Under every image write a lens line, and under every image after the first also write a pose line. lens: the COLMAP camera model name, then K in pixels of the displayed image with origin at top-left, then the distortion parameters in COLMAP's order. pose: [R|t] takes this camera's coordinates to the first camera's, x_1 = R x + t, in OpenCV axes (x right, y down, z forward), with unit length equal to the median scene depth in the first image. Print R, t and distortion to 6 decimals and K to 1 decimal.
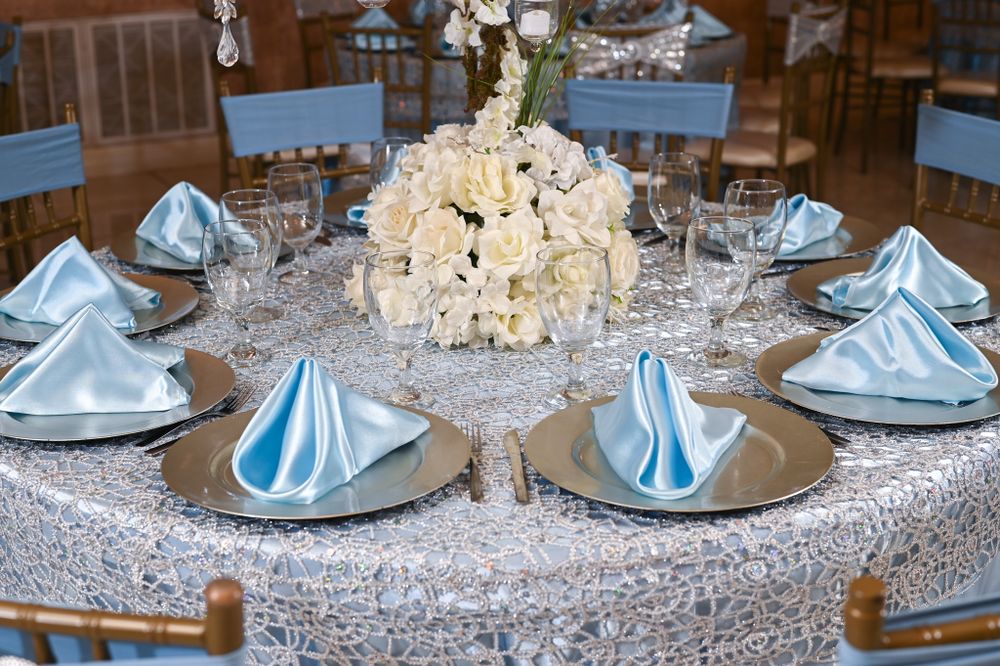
lens RADIAL K [[1443.9, 0, 500.0], [0, 1443.9, 333.0], [0, 0, 1]] dist [-0.117639, 0.088553]
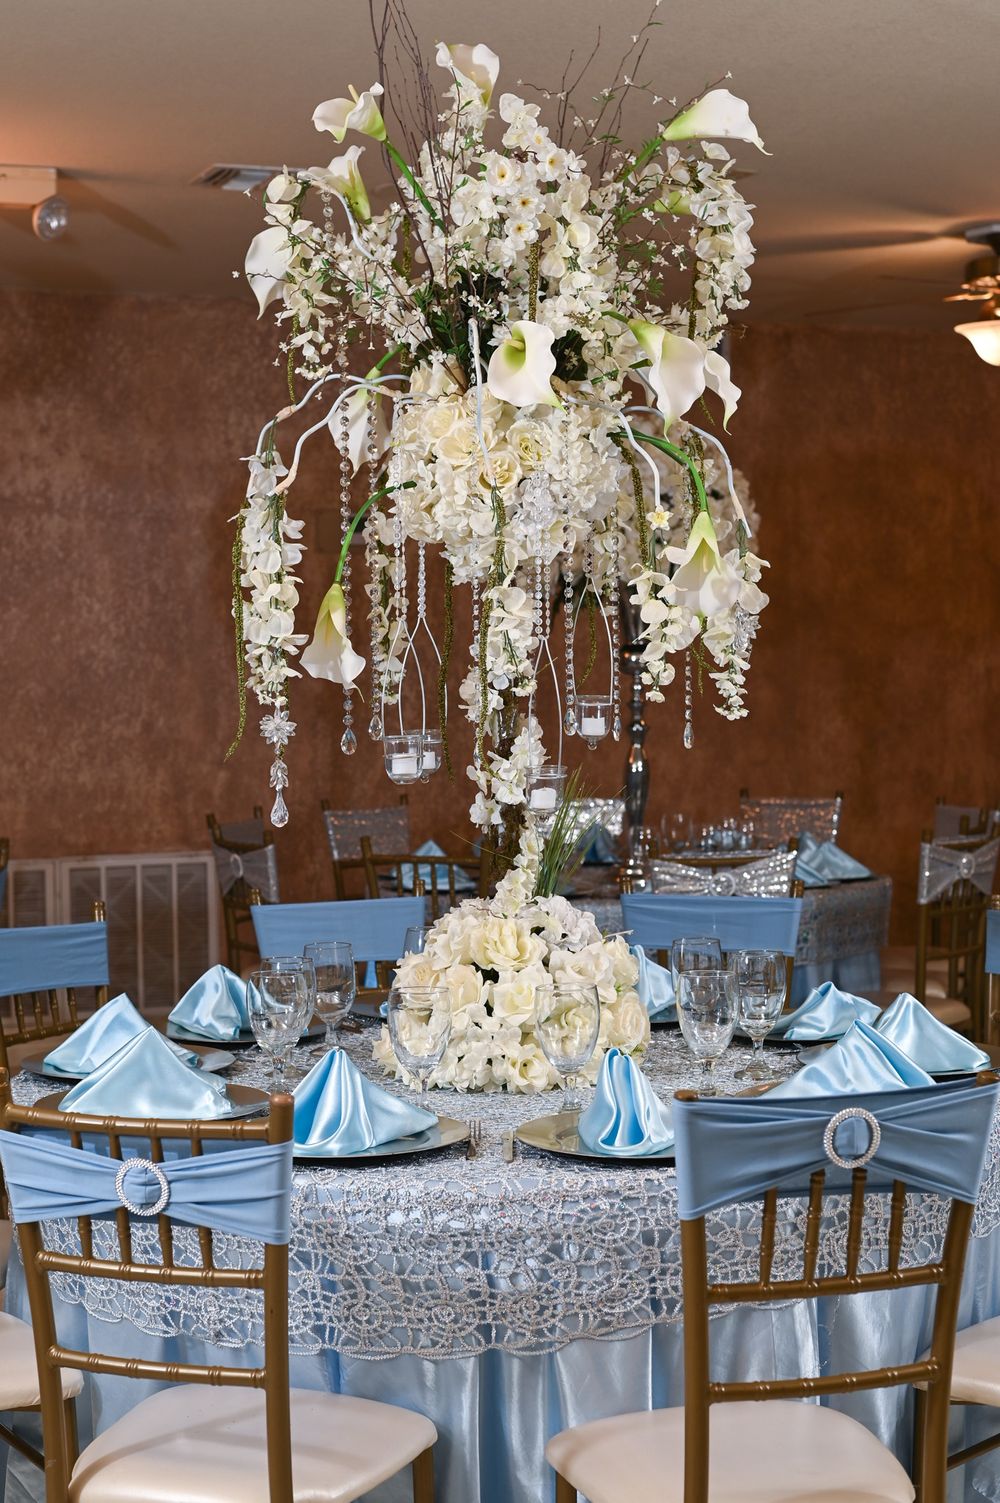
lens RADIAL K [[2170.1, 0, 500.0], [0, 2170.1, 751.5], [0, 0, 1]] dist [-0.117639, 0.088553]
pose [[0.998249, 0.003848, -0.059027, 0.088979], [-0.020151, 0.960316, -0.278185, 0.224746], [0.055614, 0.278888, 0.958712, -0.657511]]
